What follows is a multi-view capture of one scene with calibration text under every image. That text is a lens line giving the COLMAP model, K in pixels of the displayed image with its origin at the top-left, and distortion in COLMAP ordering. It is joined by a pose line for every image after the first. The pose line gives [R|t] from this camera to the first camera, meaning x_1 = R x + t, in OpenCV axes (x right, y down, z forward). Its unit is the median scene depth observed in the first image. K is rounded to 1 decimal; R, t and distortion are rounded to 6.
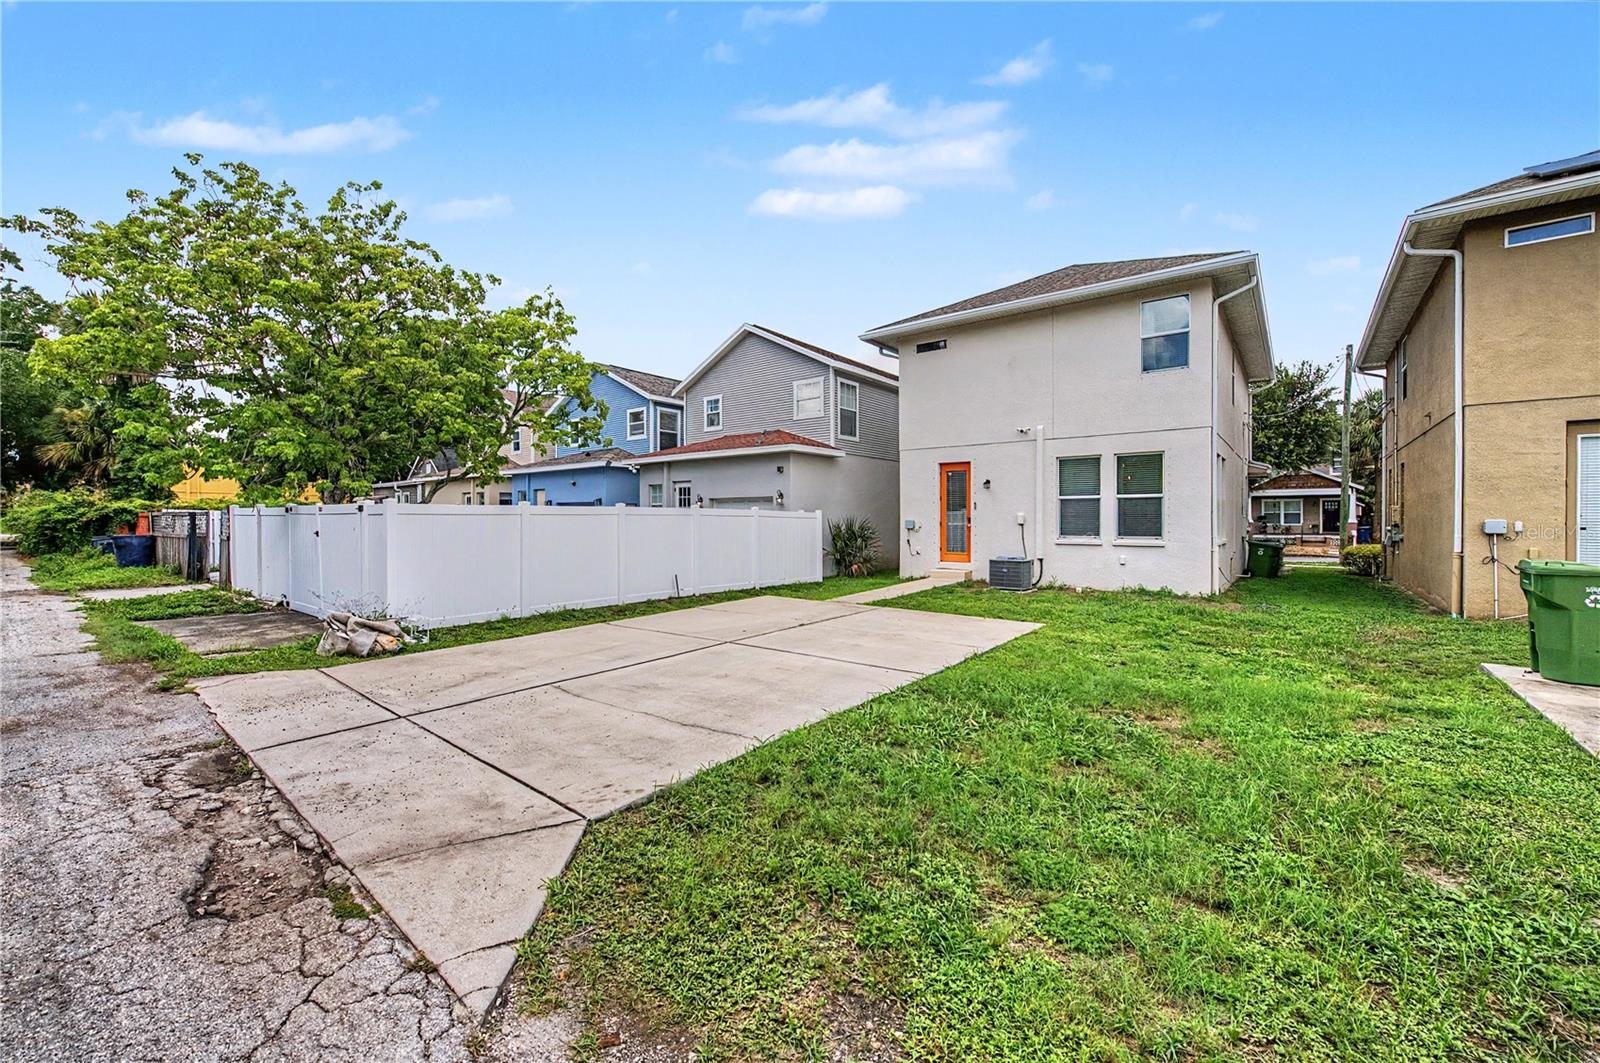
lens RADIAL K [[636.7, 0, 801.4], [0, 636.7, 521.1], [0, 0, 1]] dist [-0.000353, -0.000527]
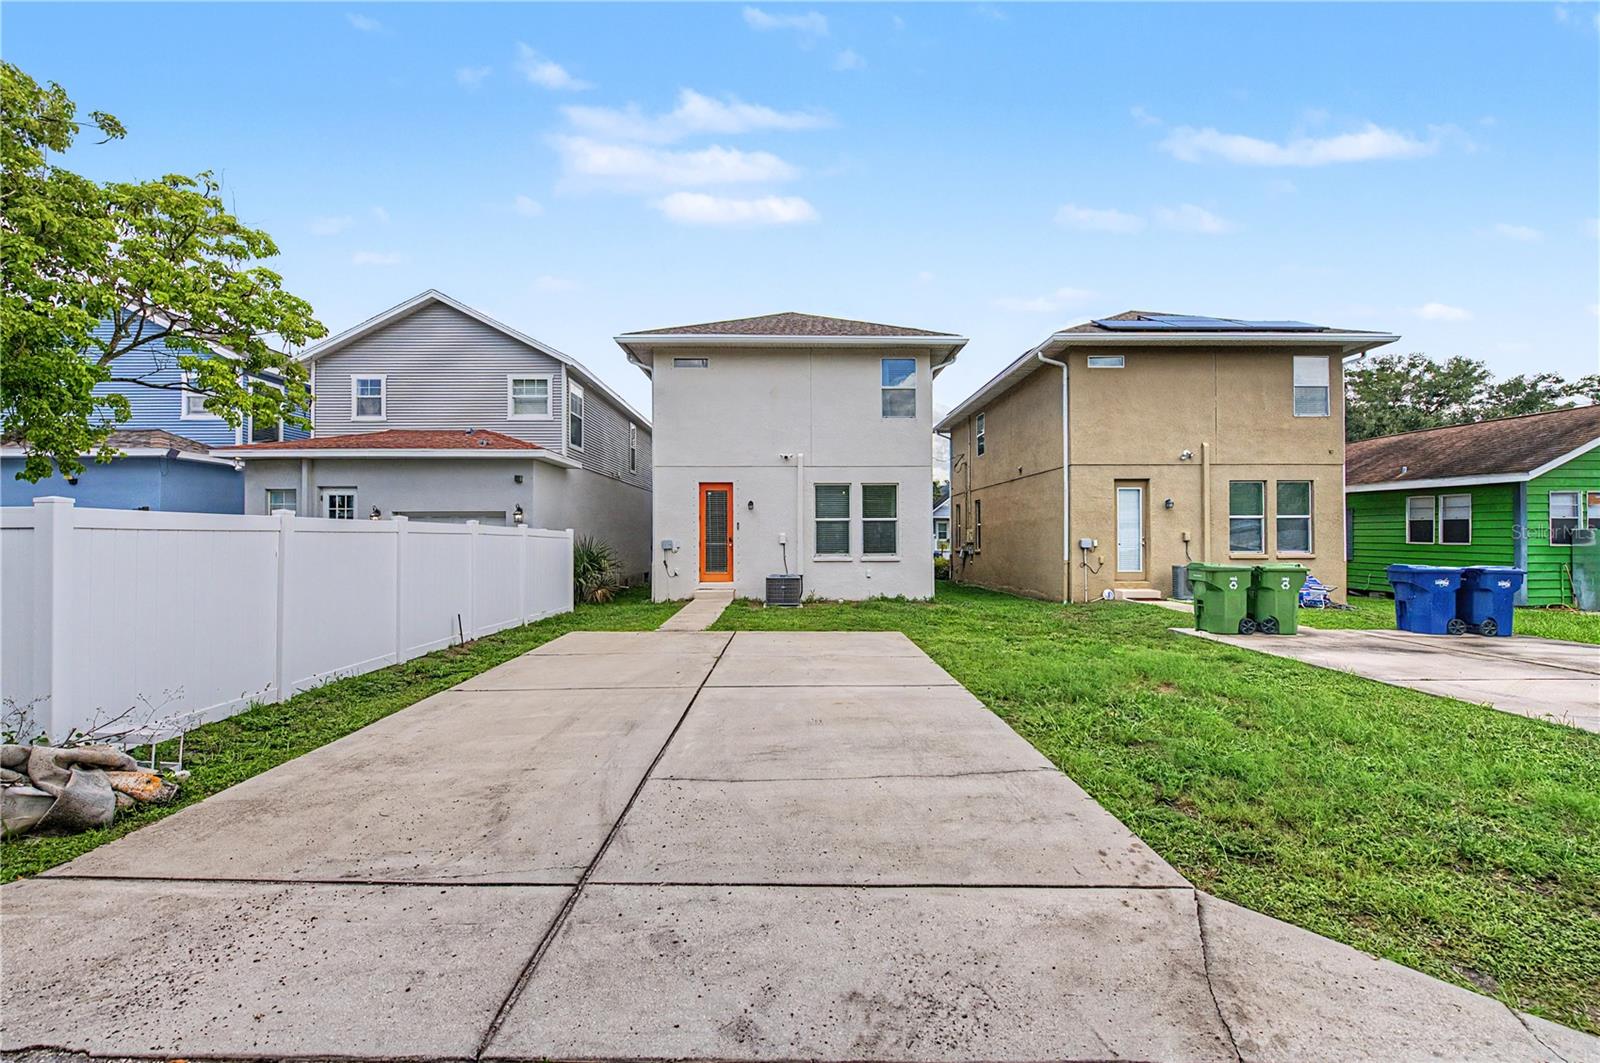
lens RADIAL K [[631.6, 0, 801.7], [0, 631.6, 528.9], [0, 0, 1]] dist [-0.000907, -0.001026]
pose [[0.779866, 0.009422, 0.625875, -0.304598], [0.003090, 0.999817, -0.018901, 0.000098], [-0.625939, 0.016674, 0.779694, 0.157143]]
